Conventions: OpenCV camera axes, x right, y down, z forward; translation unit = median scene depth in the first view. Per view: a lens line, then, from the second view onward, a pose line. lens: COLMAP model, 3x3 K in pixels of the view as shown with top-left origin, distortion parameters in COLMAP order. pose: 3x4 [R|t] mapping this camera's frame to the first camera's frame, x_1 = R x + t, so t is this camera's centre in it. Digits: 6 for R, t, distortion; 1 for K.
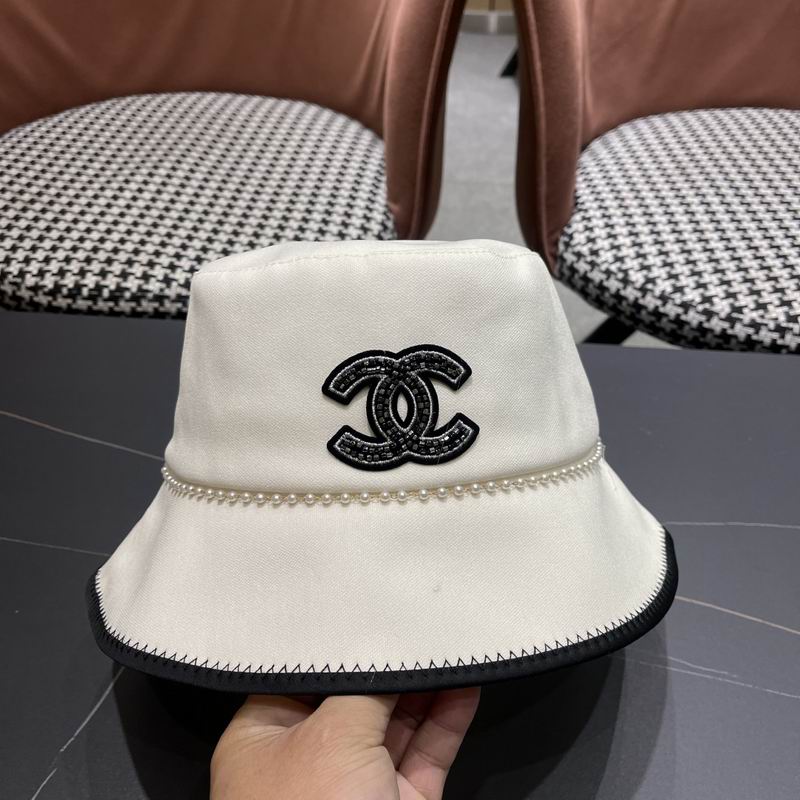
lens RADIAL K [[837.3, 0, 393.8], [0, 837.3, 399.1], [0, 0, 1]] dist [0.014528, 0.000000]
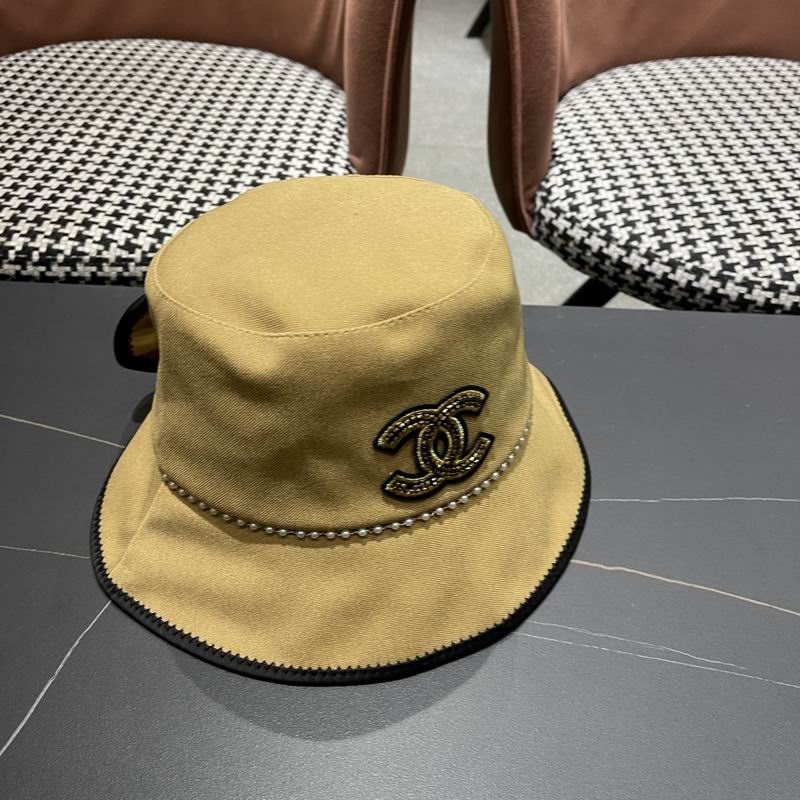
lens RADIAL K [[837.3, 0, 403.0], [0, 837.3, 411.1], [0, 0, 1]] dist [0.014528, 0.000000]
pose [[0.998756, -0.017928, 0.046538, 0.003373], [0.015918, 0.998939, 0.043218, 0.006141], [-0.047263, -0.042423, 0.997981, 0.079641]]
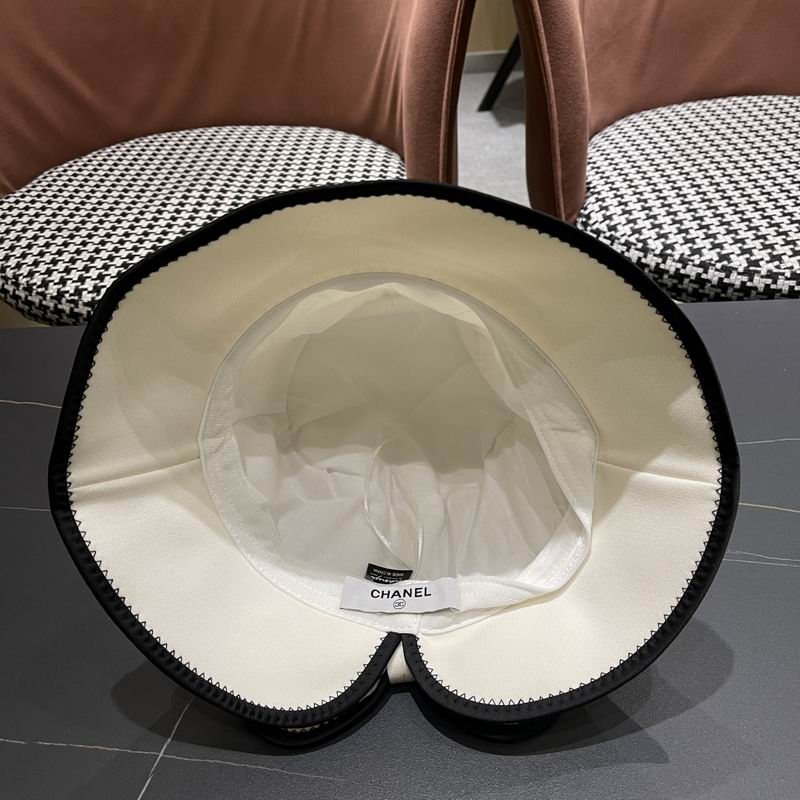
lens RADIAL K [[837.3, 0, 397.2], [0, 837.3, 401.5], [0, 0, 1]] dist [0.014528, 0.000000]
pose [[0.996073, -0.086707, 0.017888, -0.074955], [0.087622, 0.994402, -0.059051, 0.087316], [-0.012668, 0.060387, 0.998095, -0.052203]]
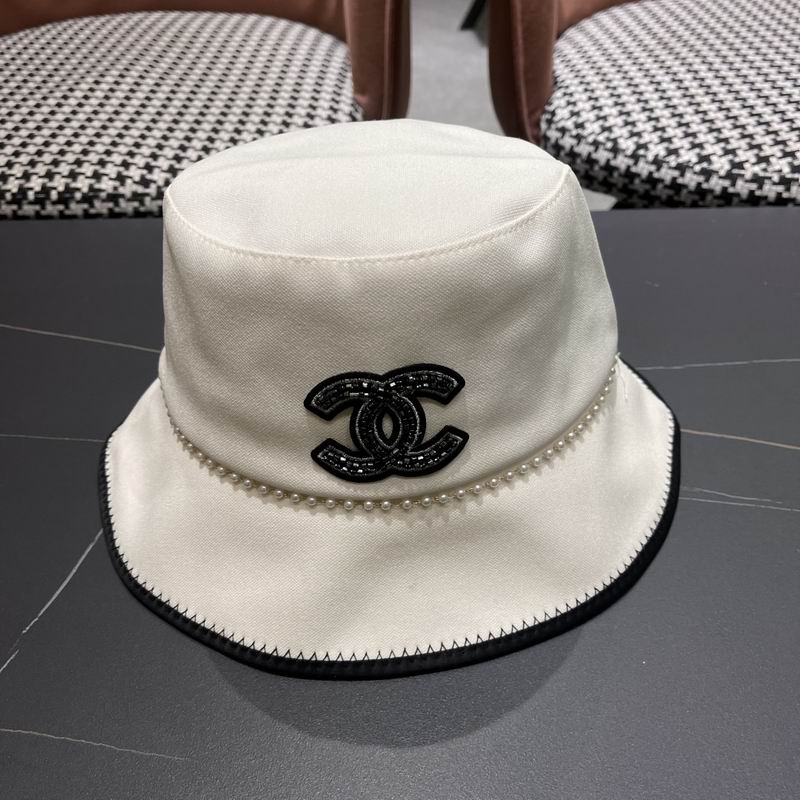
lens RADIAL K [[837.3, 0, 395.5], [0, 837.3, 403.5], [0, 0, 1]] dist [0.014528, 0.000000]
pose [[0.997366, -0.067300, 0.027049, -0.011819], [0.067116, 0.997716, 0.007666, 0.117175], [-0.027503, -0.005830, 0.999605, 0.072040]]
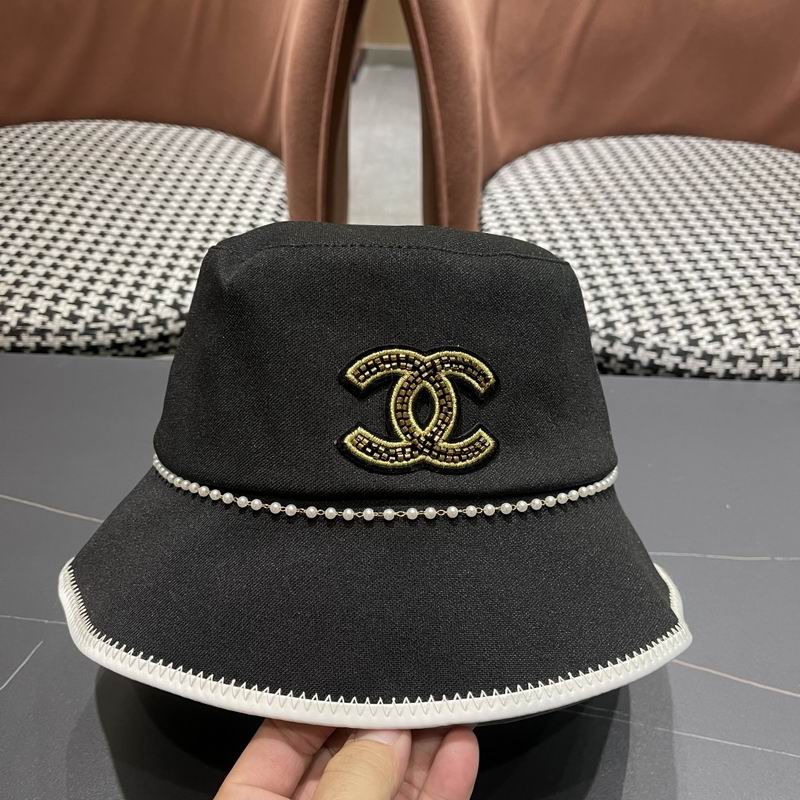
lens RADIAL K [[837.3, 0, 397.0], [0, 837.3, 412.2], [0, 0, 1]] dist [0.014528, 0.000000]
pose [[0.997888, -0.021734, 0.061216, 0.059474], [0.023327, 0.999405, -0.025425, 0.003066], [-0.060627, 0.026799, 0.997801, 0.036108]]
